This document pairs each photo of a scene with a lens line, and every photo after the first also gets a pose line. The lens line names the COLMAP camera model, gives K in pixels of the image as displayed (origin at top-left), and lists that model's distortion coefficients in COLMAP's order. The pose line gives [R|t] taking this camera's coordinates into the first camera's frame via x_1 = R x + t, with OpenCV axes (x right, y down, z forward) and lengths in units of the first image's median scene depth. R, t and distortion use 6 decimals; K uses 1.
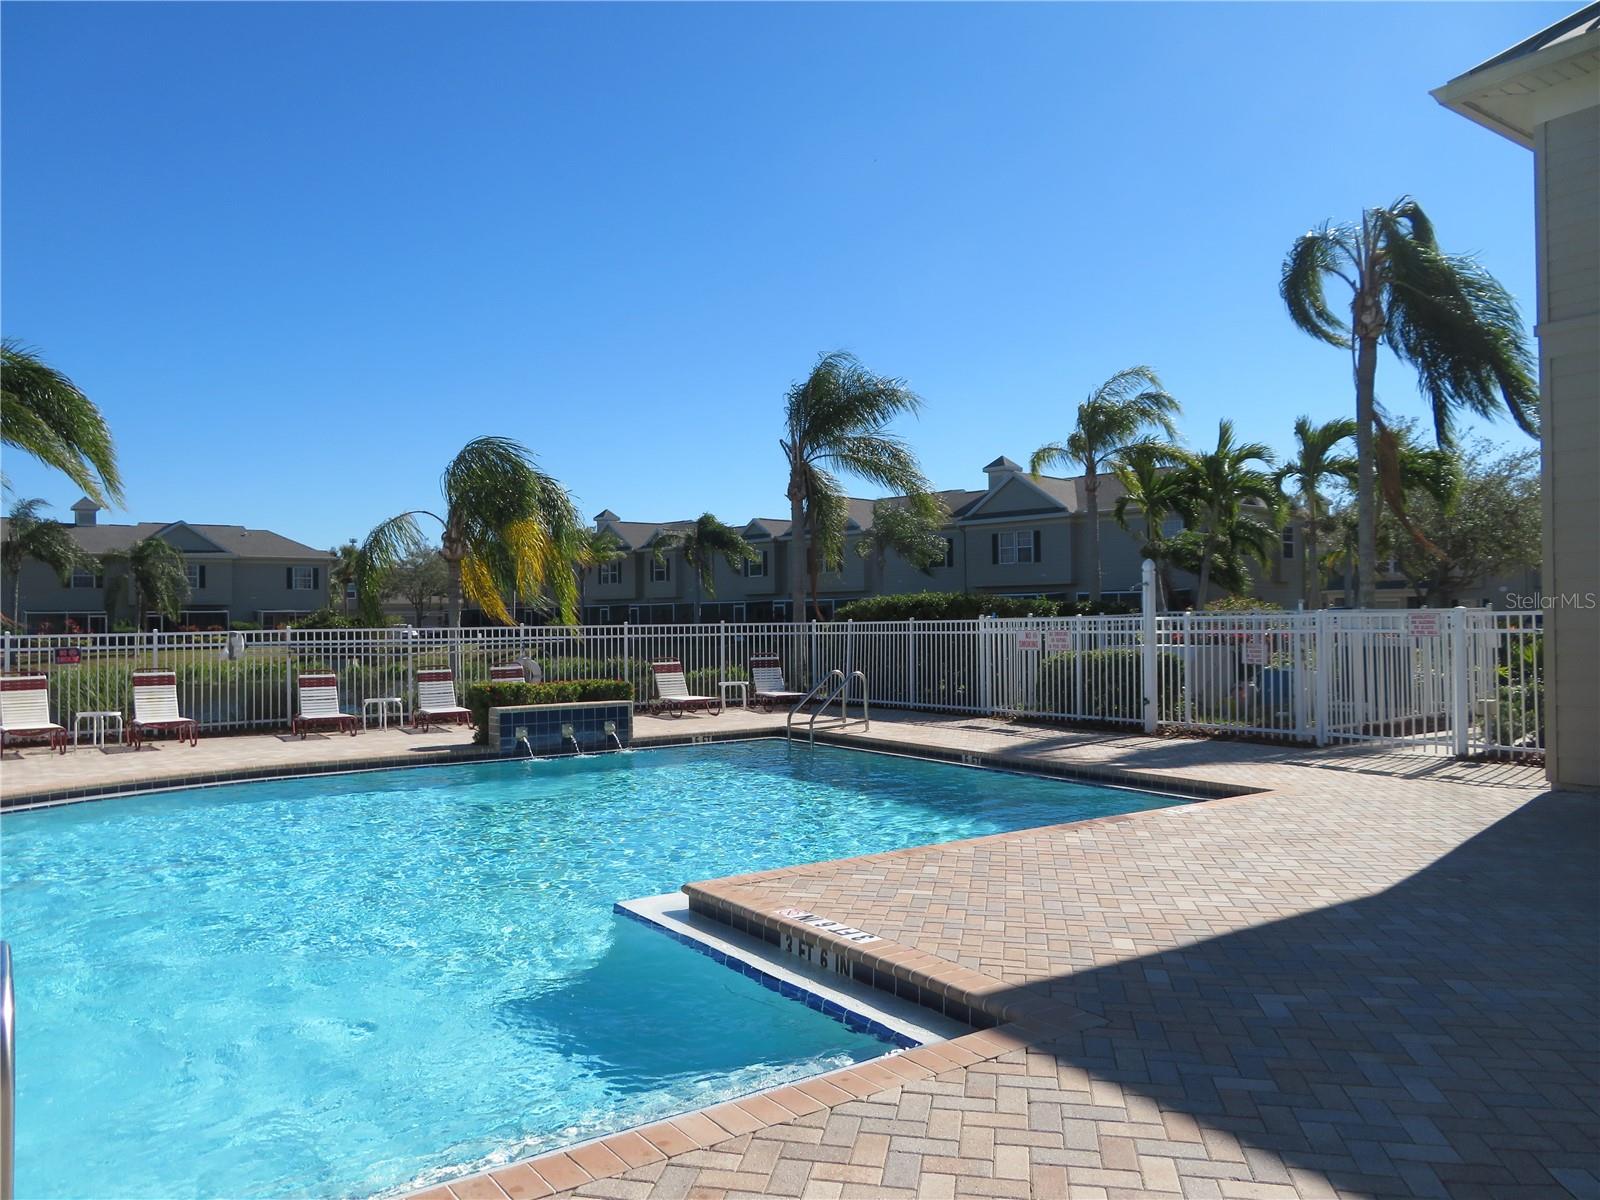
lens RADIAL K [[1174.3, 0, 807.2], [0, 1174.3, 589.2], [0, 0, 1]] dist [0.005411, 0.001884]
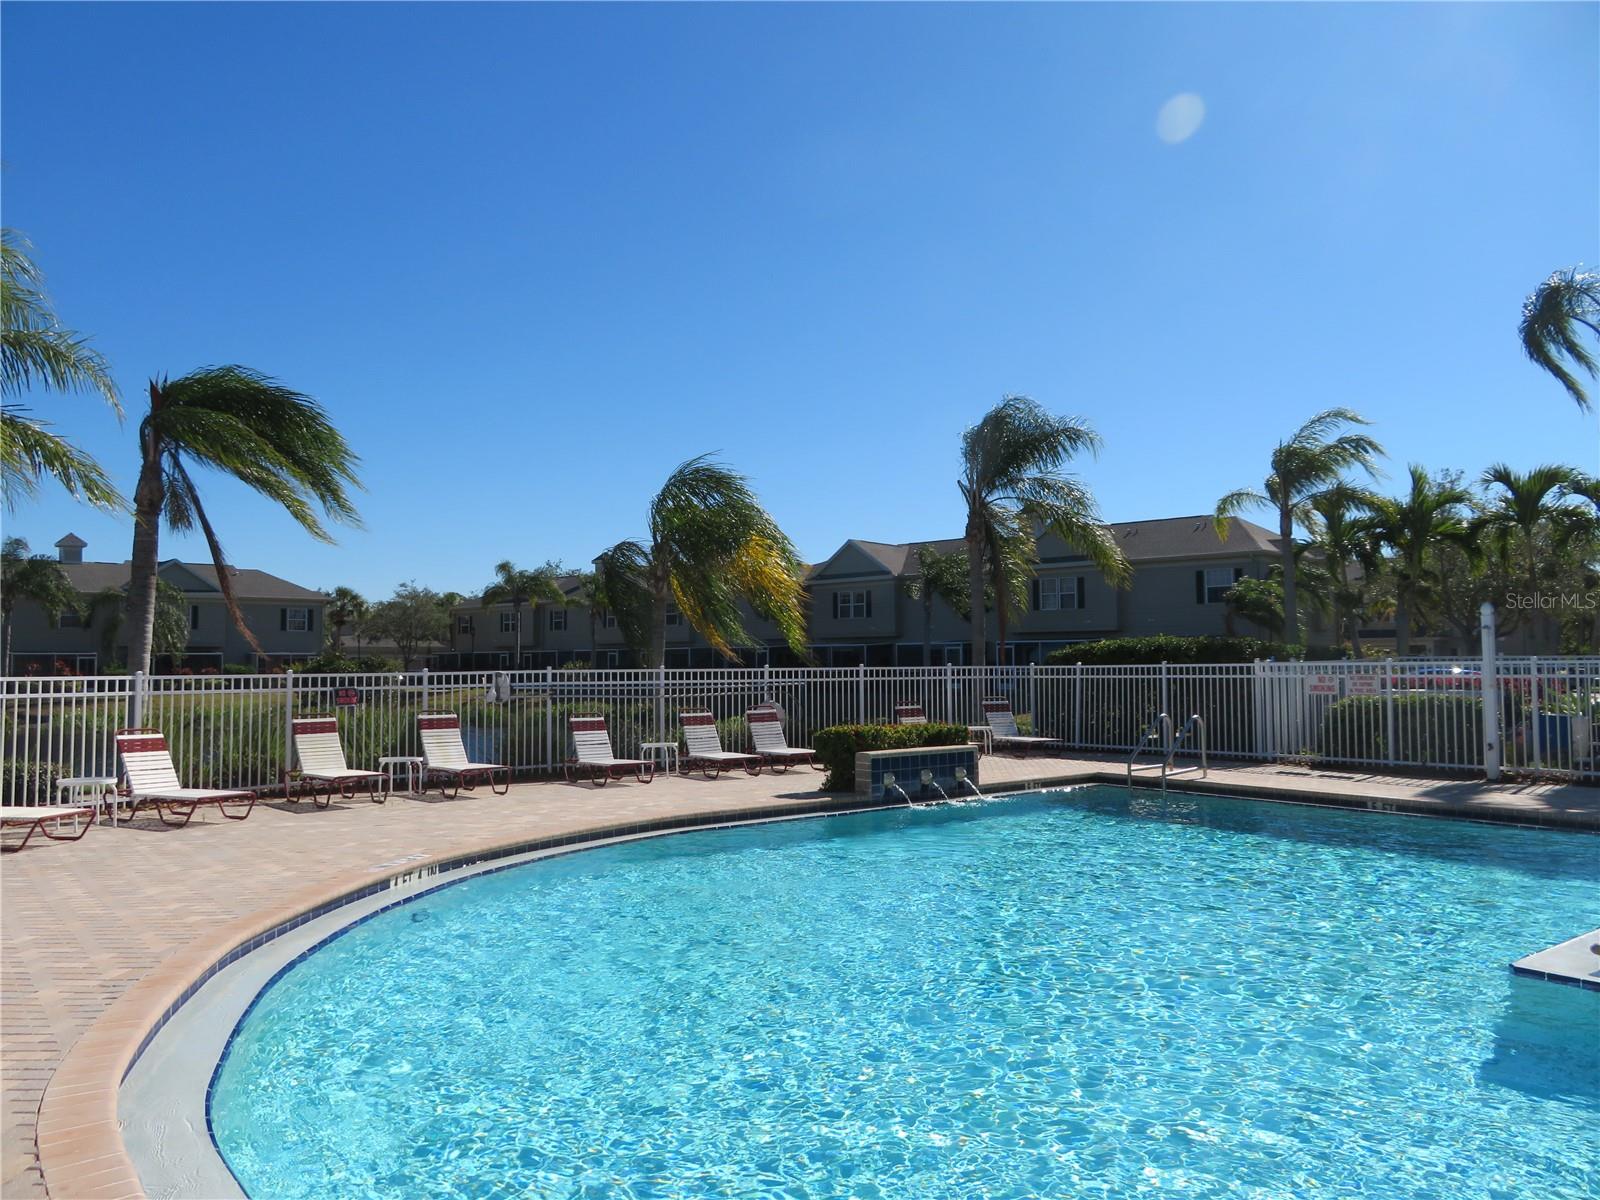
lens RADIAL K [[1174.3, 0, 795.9], [0, 1174.3, 607.9], [0, 0, 1]] dist [0.005411, 0.001884]
pose [[0.997905, 0.008044, 0.064200, -0.260296], [-0.006474, 0.999676, -0.024615, 0.005629], [-0.064377, 0.024148, 0.997633, 0.039628]]
